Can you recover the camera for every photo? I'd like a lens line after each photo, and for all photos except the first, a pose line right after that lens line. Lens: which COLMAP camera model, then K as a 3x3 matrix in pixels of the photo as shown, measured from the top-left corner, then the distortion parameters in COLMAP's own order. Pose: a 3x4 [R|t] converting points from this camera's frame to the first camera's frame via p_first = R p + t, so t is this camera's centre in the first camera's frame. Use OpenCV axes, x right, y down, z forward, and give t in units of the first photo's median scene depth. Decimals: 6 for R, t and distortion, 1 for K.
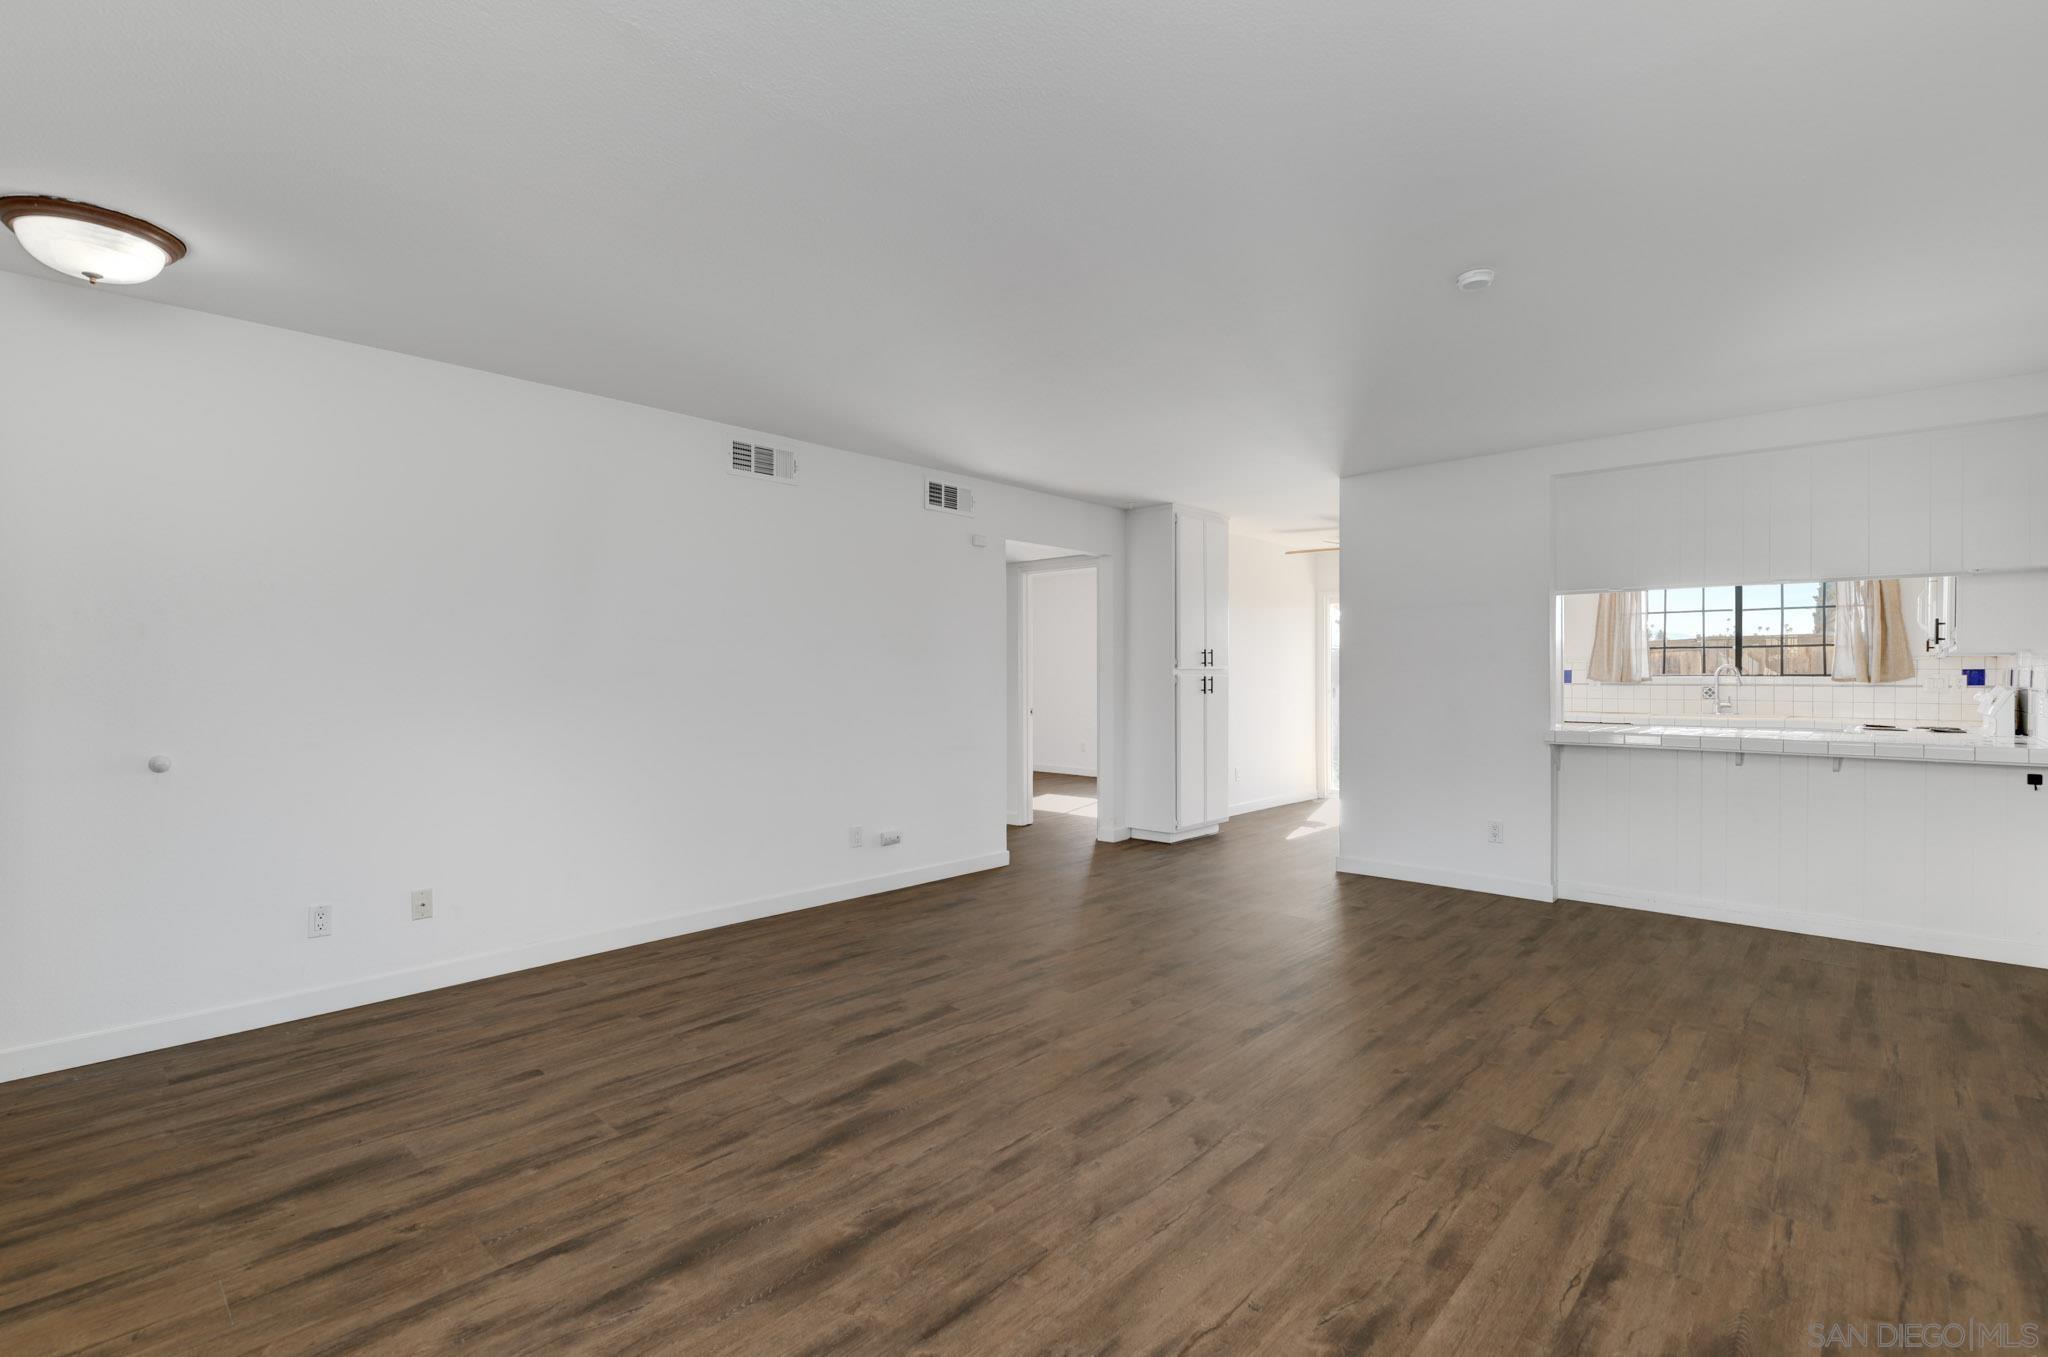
lens RADIAL K [[924.9, 0, 1038.6], [0, 924.9, 676.1], [0, 0, 1]] dist [0.005121, -0.007414]
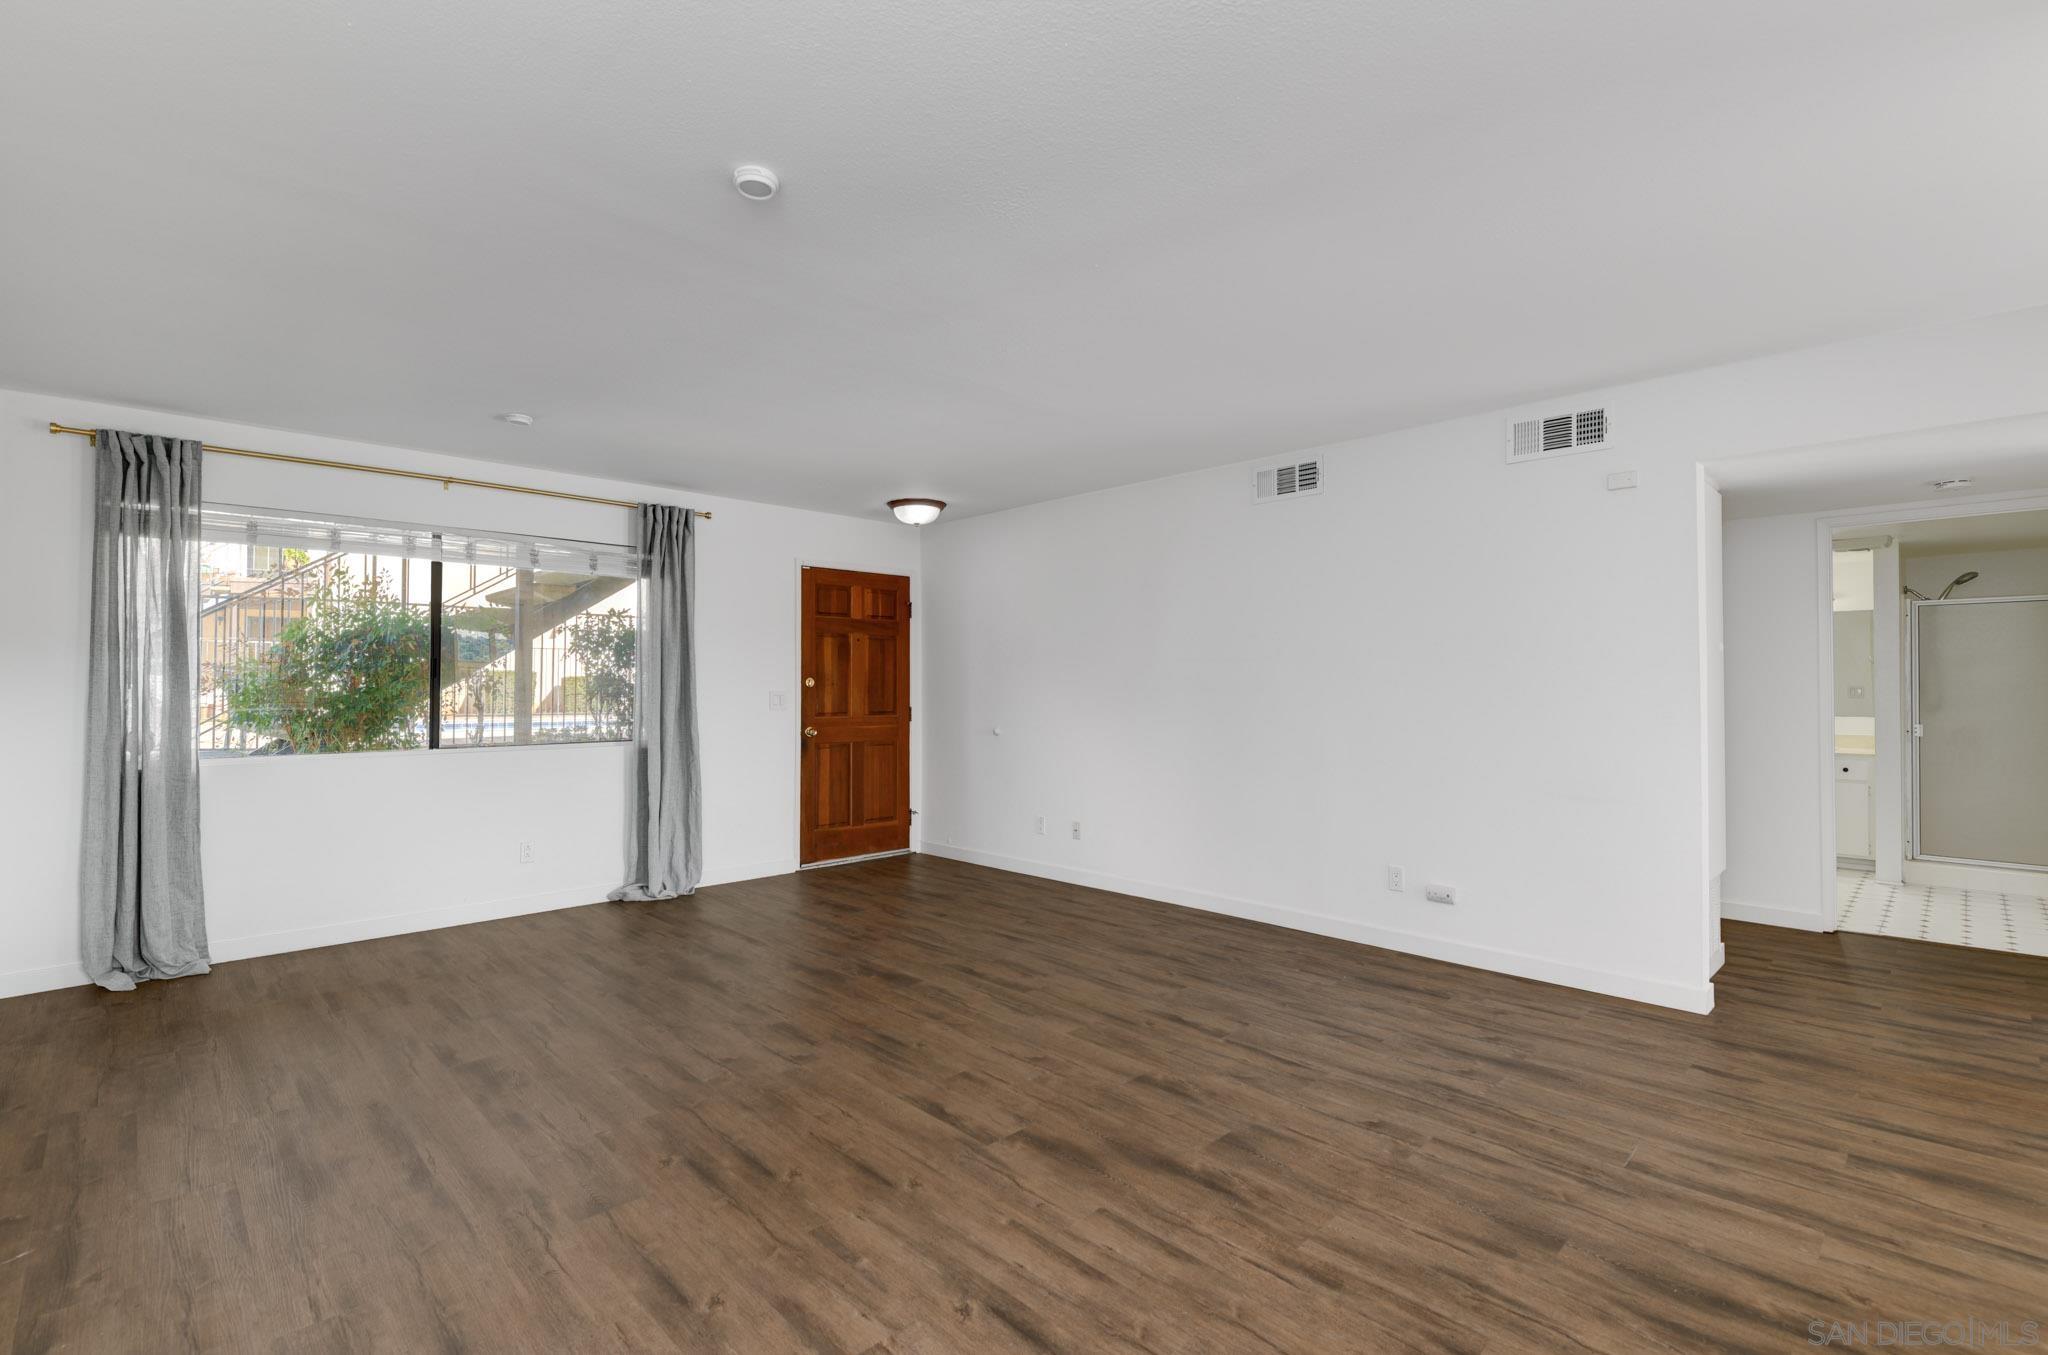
lens RADIAL K [[924.9, 0, 1024.8], [0, 924.9, 682.3], [0, 0, 1]] dist [0.005121, -0.007414]
pose [[-0.061797, -0.003875, -0.998081, 1.090614], [0.001036, 0.999992, -0.003946, -0.008719], [0.998088, -0.001278, -0.061792, 1.139722]]
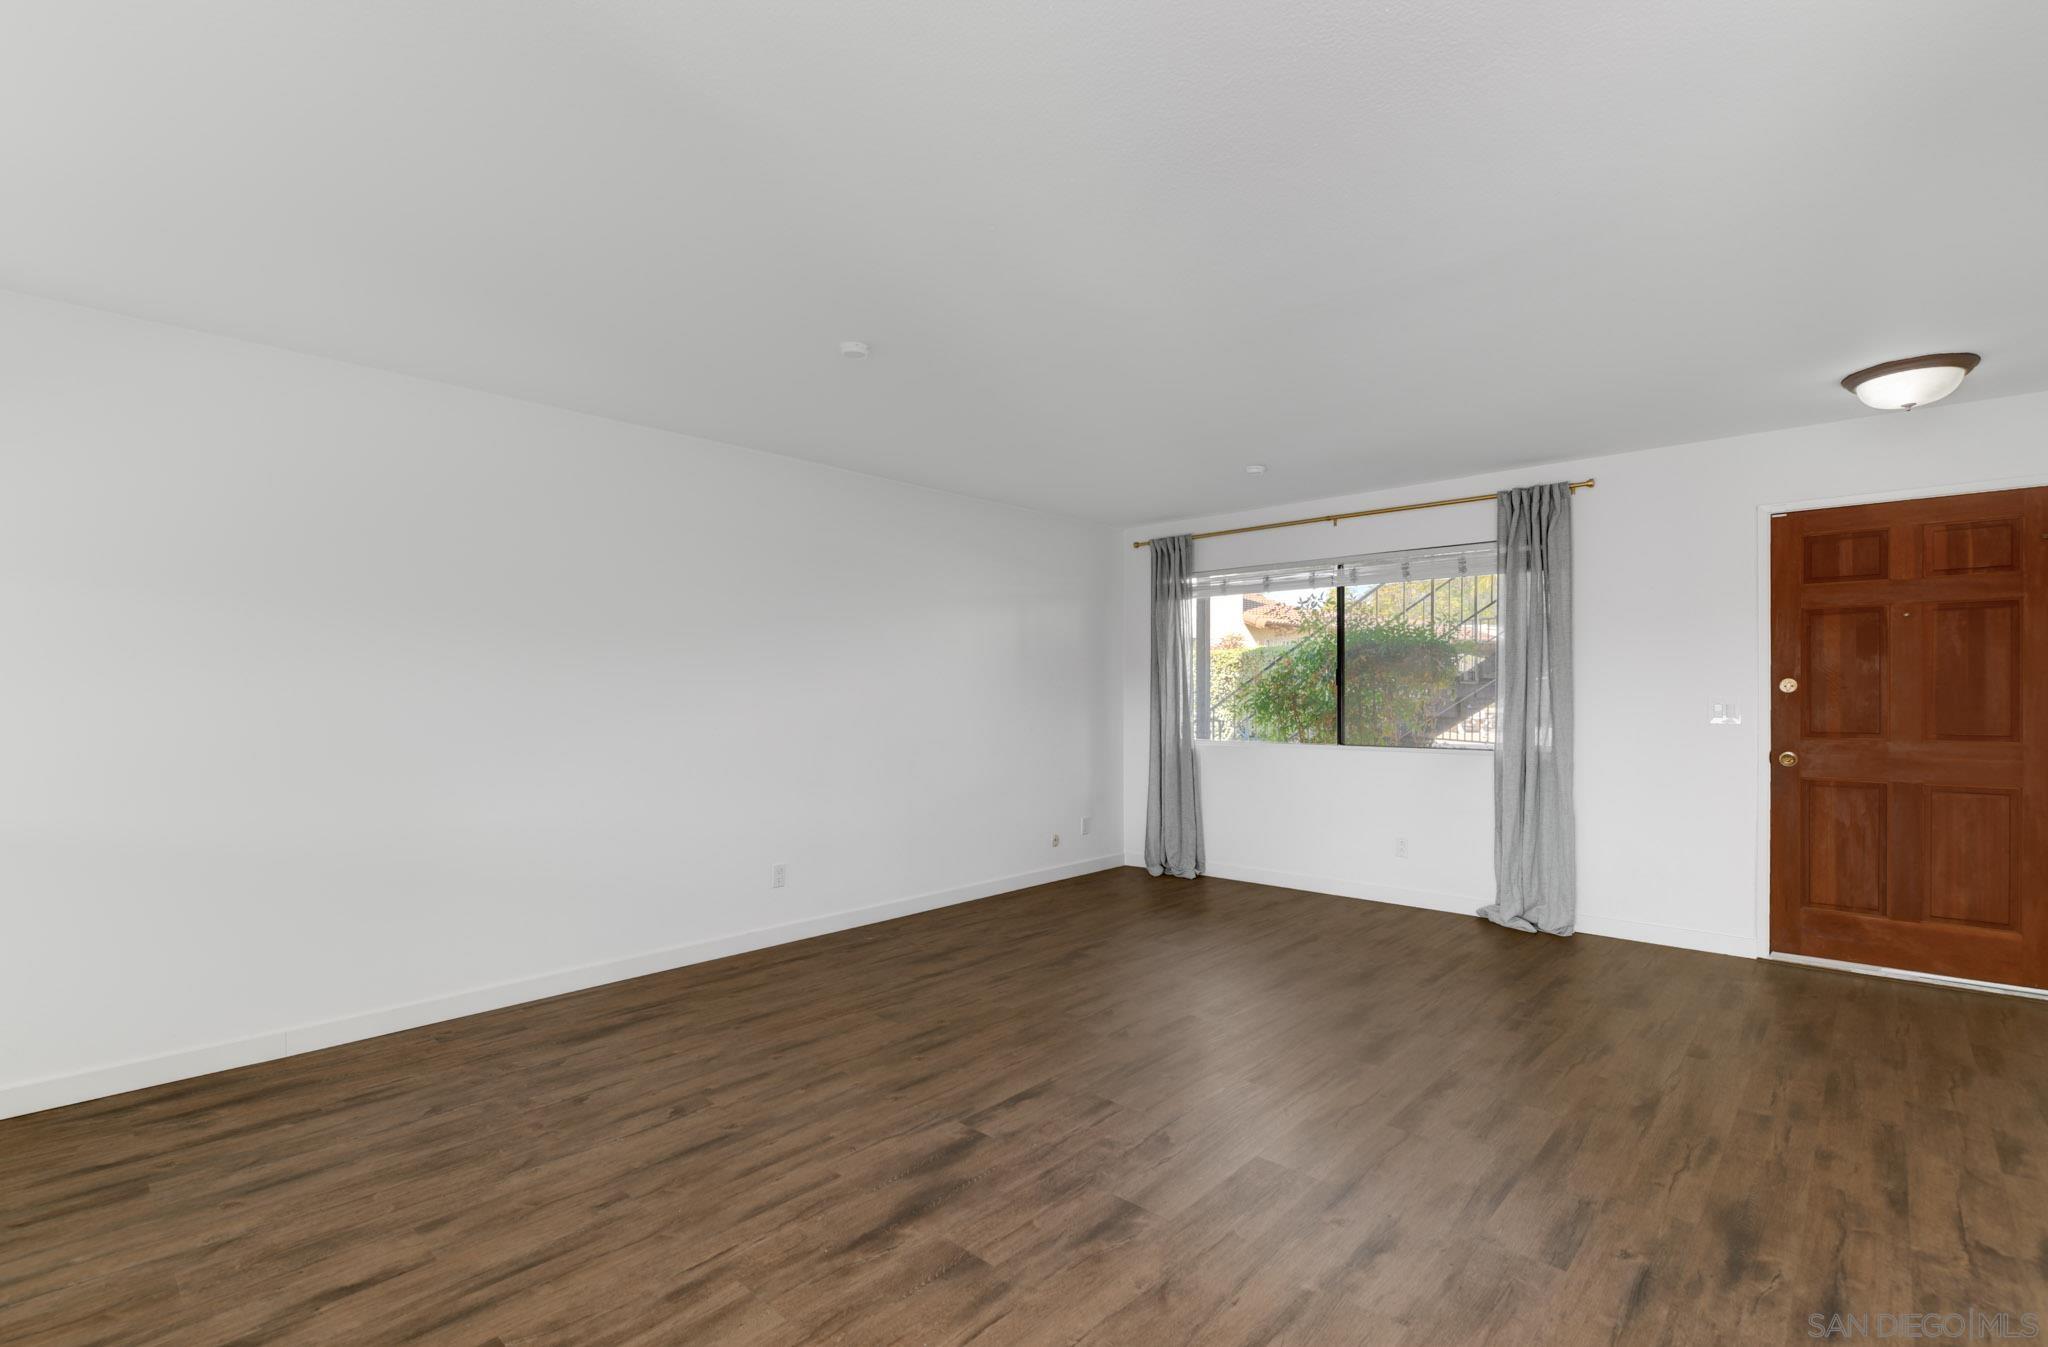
lens RADIAL K [[924.9, 0, 1016.2], [0, 924.9, 705.1], [0, 0, 1]] dist [0.005121, -0.007414]
pose [[-0.999923, 0.003194, 0.011985, 0.234401], [0.003347, 0.999914, 0.012706, -0.009361], [-0.011943, 0.012745, -0.999847, 1.904792]]
